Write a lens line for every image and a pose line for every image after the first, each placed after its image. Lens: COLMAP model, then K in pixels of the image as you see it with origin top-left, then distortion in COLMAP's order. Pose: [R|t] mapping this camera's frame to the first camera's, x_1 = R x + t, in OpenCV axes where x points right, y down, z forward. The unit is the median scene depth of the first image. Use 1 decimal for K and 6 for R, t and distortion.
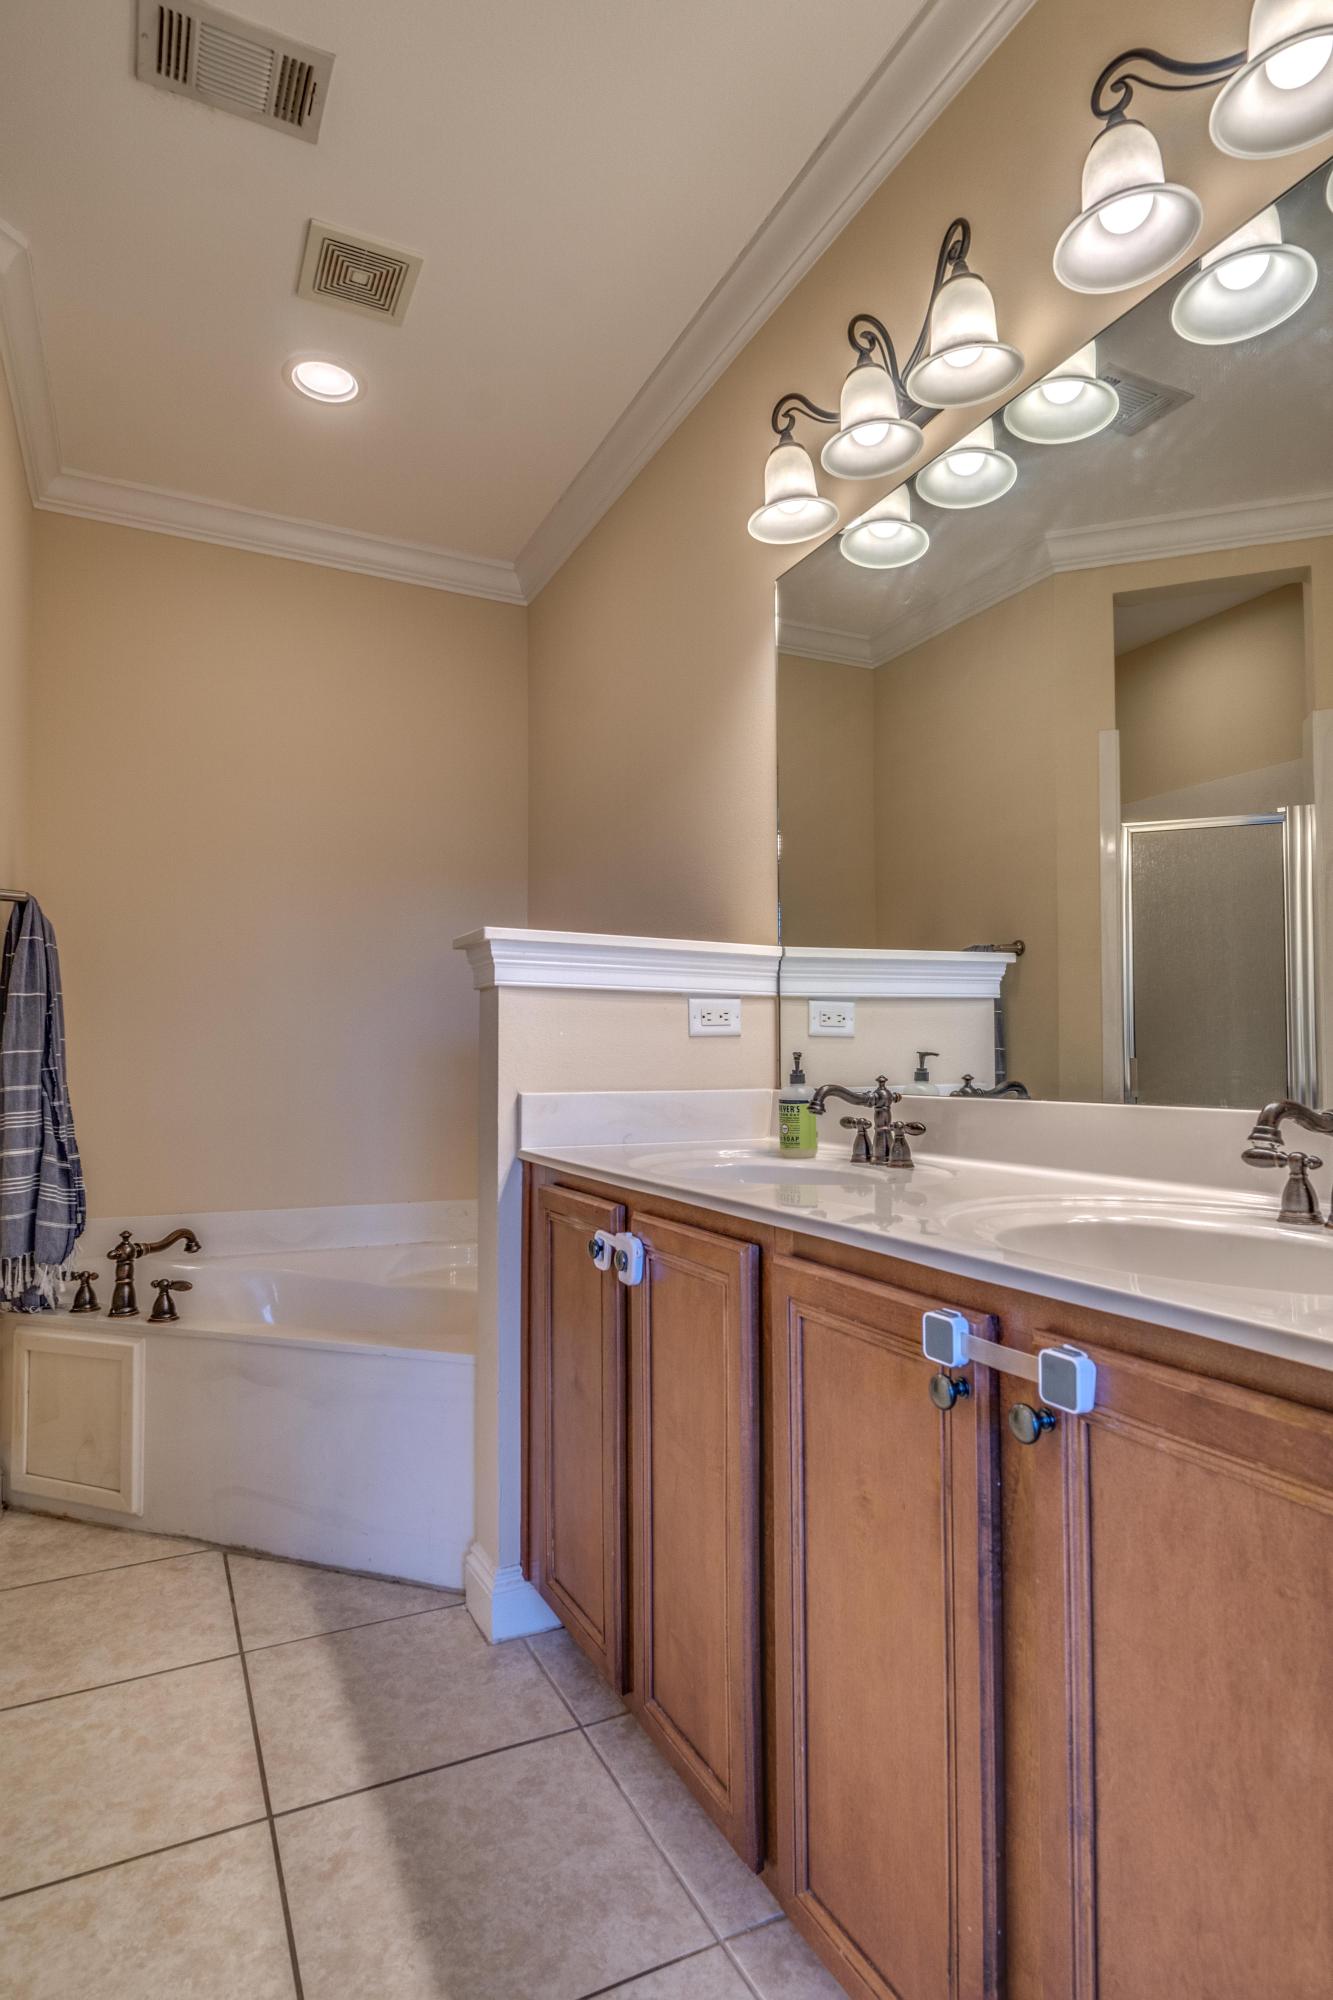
lens RADIAL K [[1093.5, 0, 677.5], [0, 1093.5, 1027.3], [0, 0, 1]] dist [-0.013033, -0.000693]
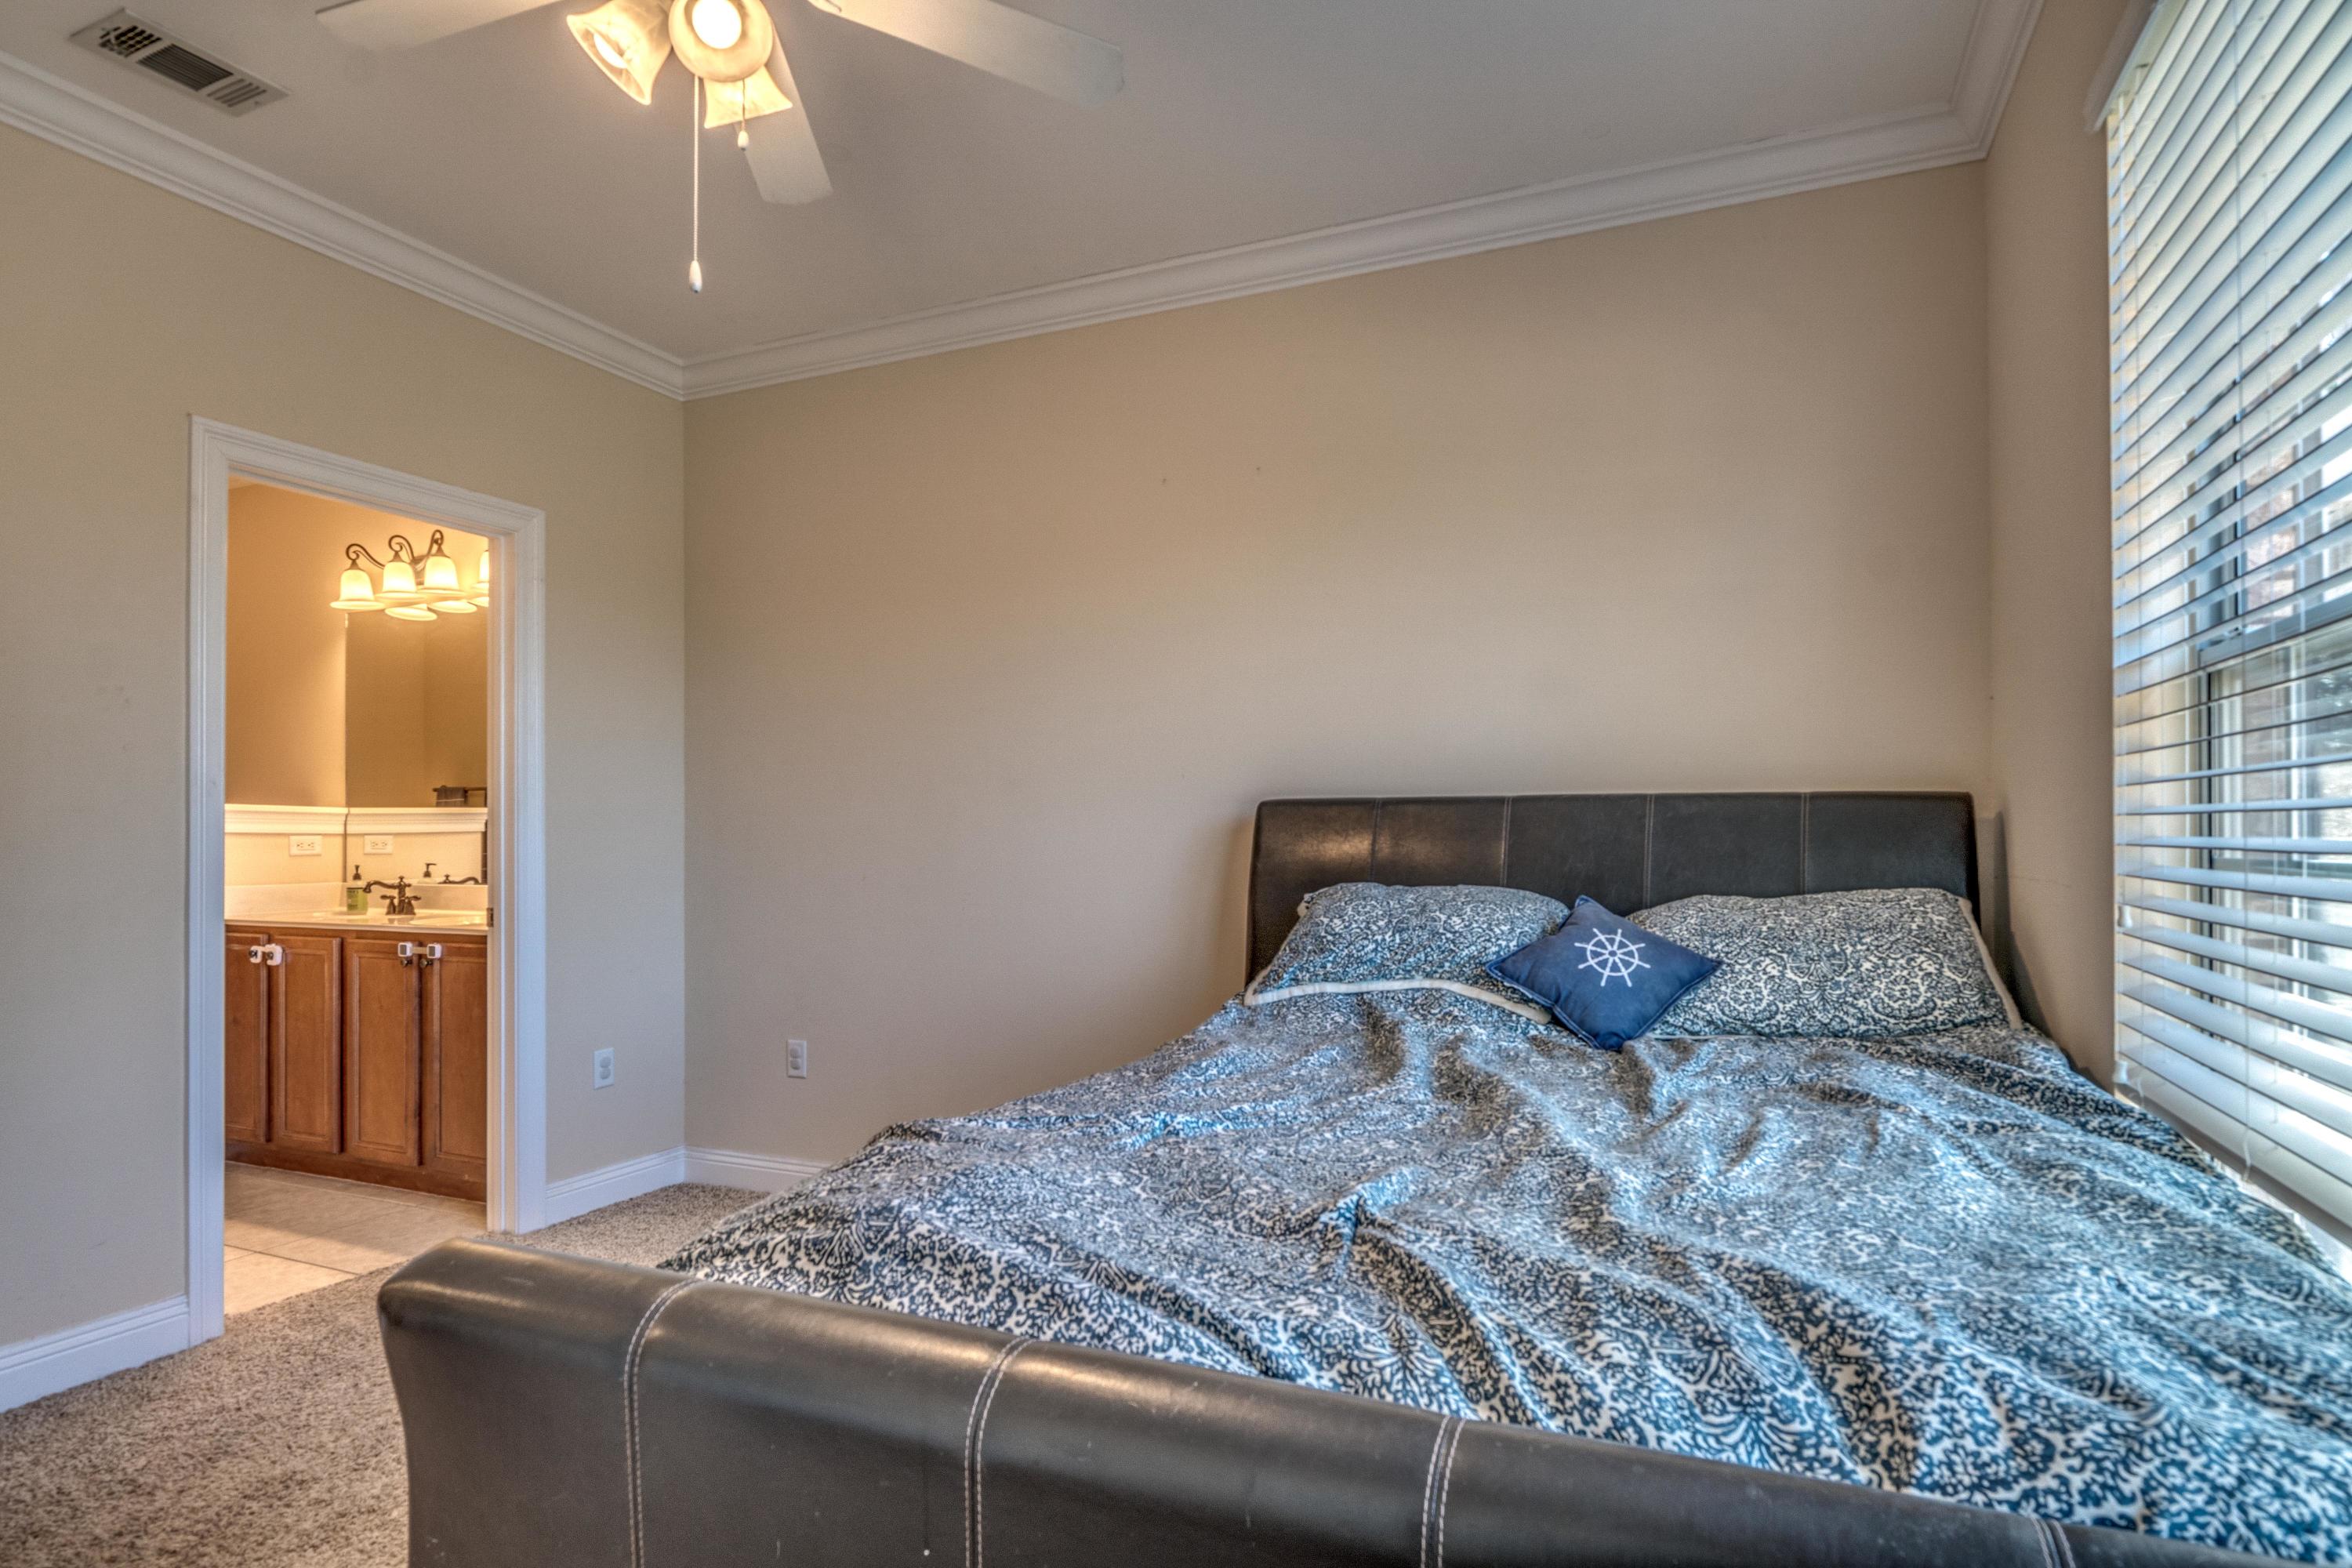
lens RADIAL K [[1247.9, 0, 1182.0], [0, 1247.9, 830.8], [0, 0, 1]] dist [-0.002424, -0.000279]
pose [[0.766348, 0.005800, 0.642400, -0.240103], [-0.019908, 0.999693, 0.014724, -0.122600], [-0.642118, -0.024073, 0.766228, -2.071070]]
